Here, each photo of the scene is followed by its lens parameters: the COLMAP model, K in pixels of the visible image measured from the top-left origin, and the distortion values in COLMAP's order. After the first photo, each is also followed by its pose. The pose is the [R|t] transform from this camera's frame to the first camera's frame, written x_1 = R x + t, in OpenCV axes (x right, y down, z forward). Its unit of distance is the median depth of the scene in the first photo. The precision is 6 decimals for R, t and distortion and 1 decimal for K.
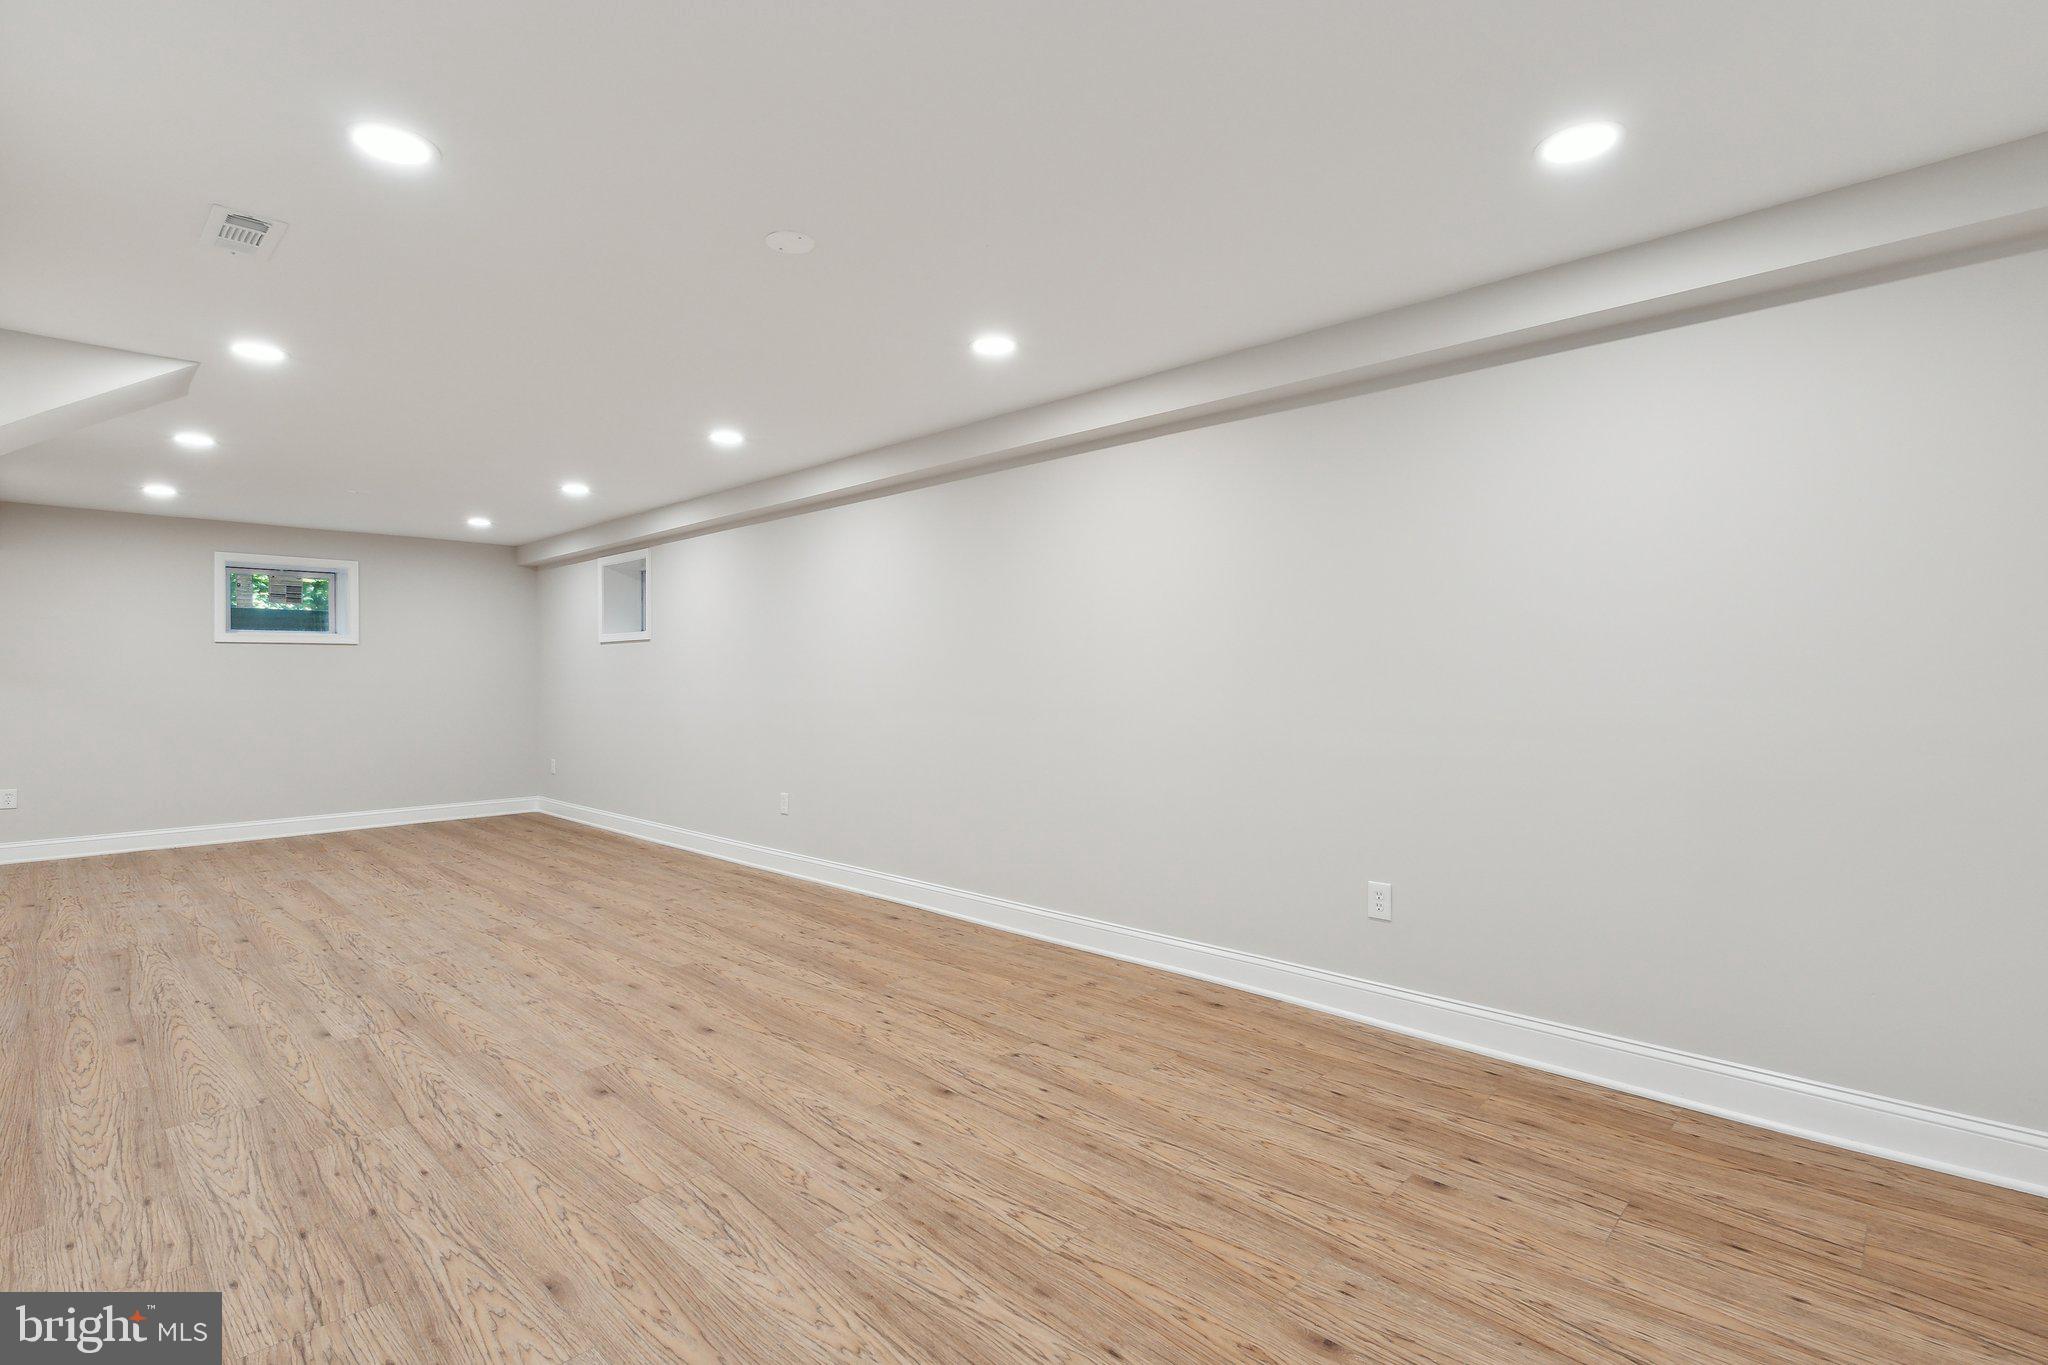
lens RADIAL K [[948.6, 0, 1035.3], [0, 948.6, 674.2], [0, 0, 1]] dist [-0.012260, 0.004338]
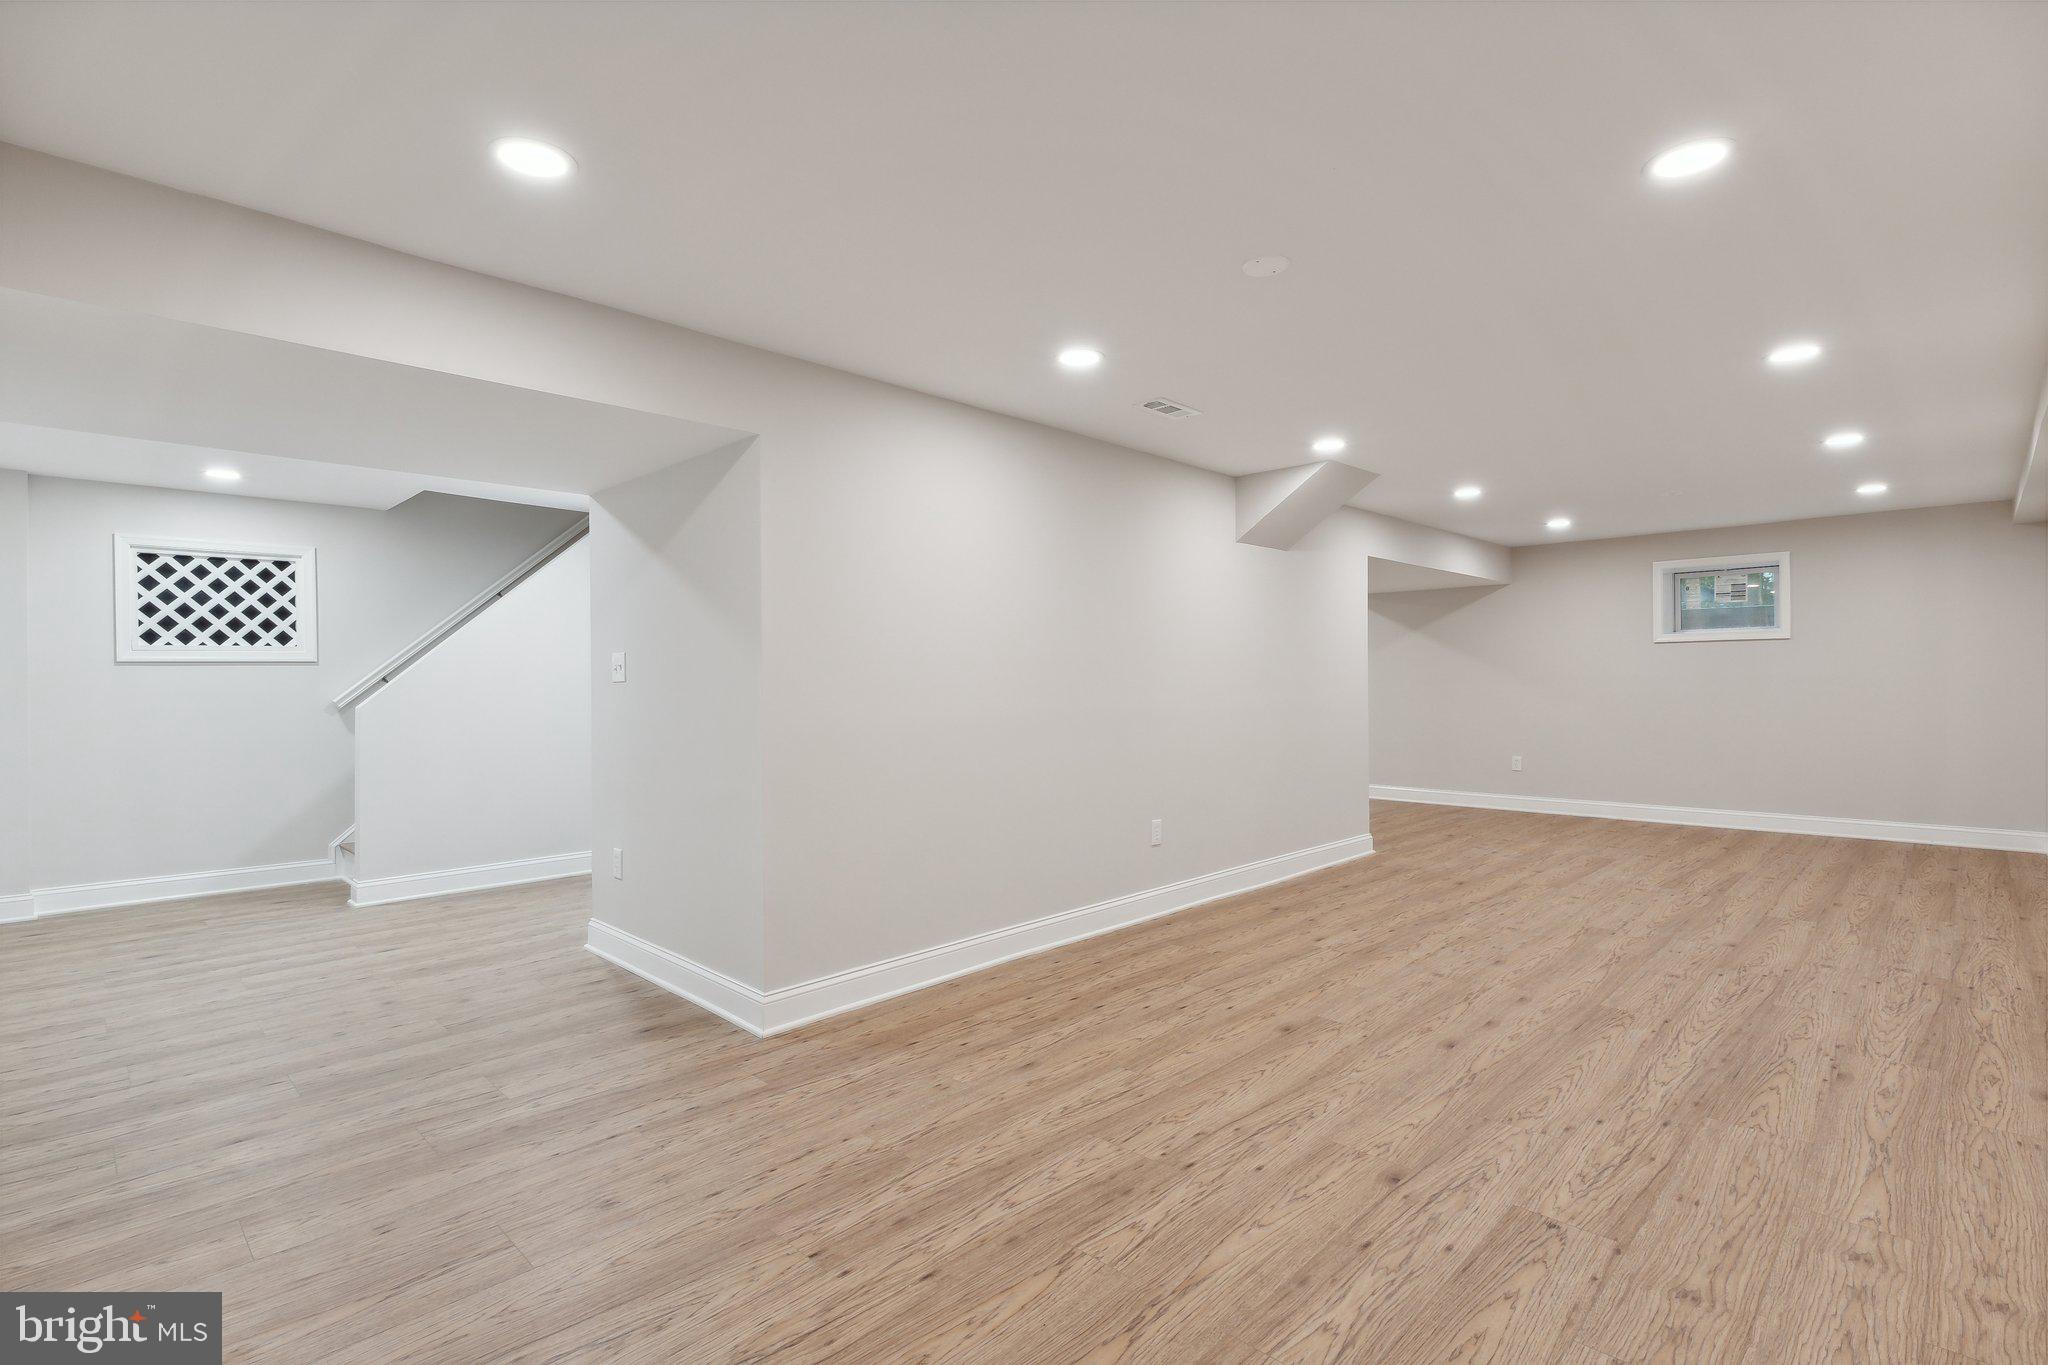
lens RADIAL K [[985.2, 0, 1033.5], [0, 985.2, 684.6], [0, 0, 1]] dist [-0.008899, 0.000050]
pose [[-0.023589, 0.005237, -0.999708, 0.710402], [0.013228, 0.999900, 0.004926, 0.000274], [0.999634, -0.013108, -0.023656, 0.656261]]
